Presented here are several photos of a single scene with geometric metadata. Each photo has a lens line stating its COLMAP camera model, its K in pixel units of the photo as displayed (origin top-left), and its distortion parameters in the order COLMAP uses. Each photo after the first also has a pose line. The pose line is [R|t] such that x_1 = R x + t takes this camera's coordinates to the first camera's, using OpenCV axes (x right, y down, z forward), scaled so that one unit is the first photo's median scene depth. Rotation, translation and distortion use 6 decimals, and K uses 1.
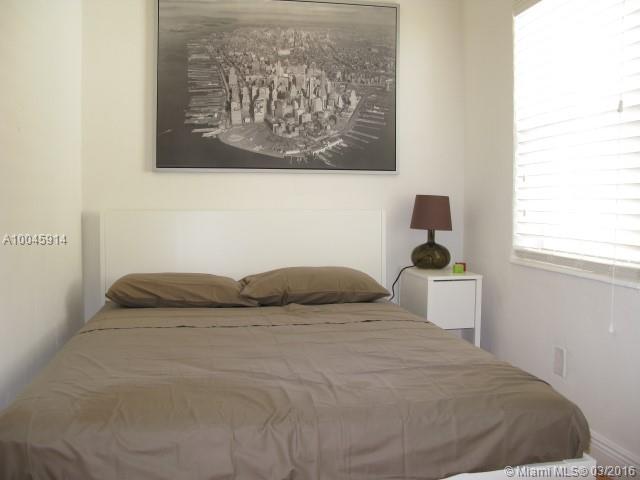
lens RADIAL K [[645.7, 0, 320.0], [0, 645.7, 240.0], [0, 0, 1]] dist [-0.194932, 0.202282]
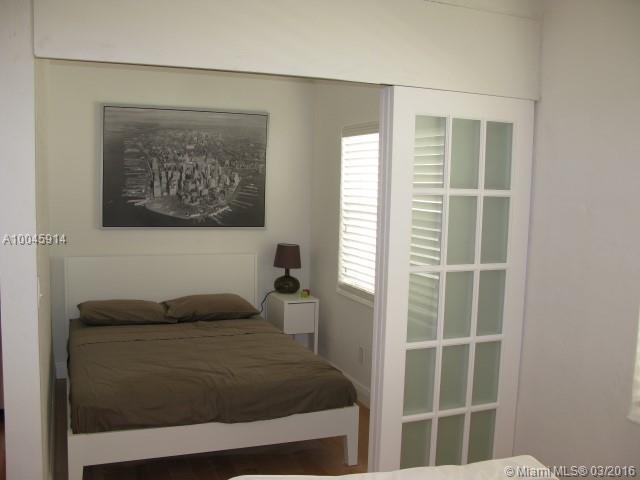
lens RADIAL K [[645.7, 0, 320.0], [0, 645.7, 240.0], [0, 0, 1]] dist [-0.194932, 0.202282]
pose [[0.978839, 0.004475, 0.204582, -0.064616], [-0.011440, 0.999394, 0.032878, -0.134845], [-0.204311, -0.034523, 0.978297, -0.515311]]
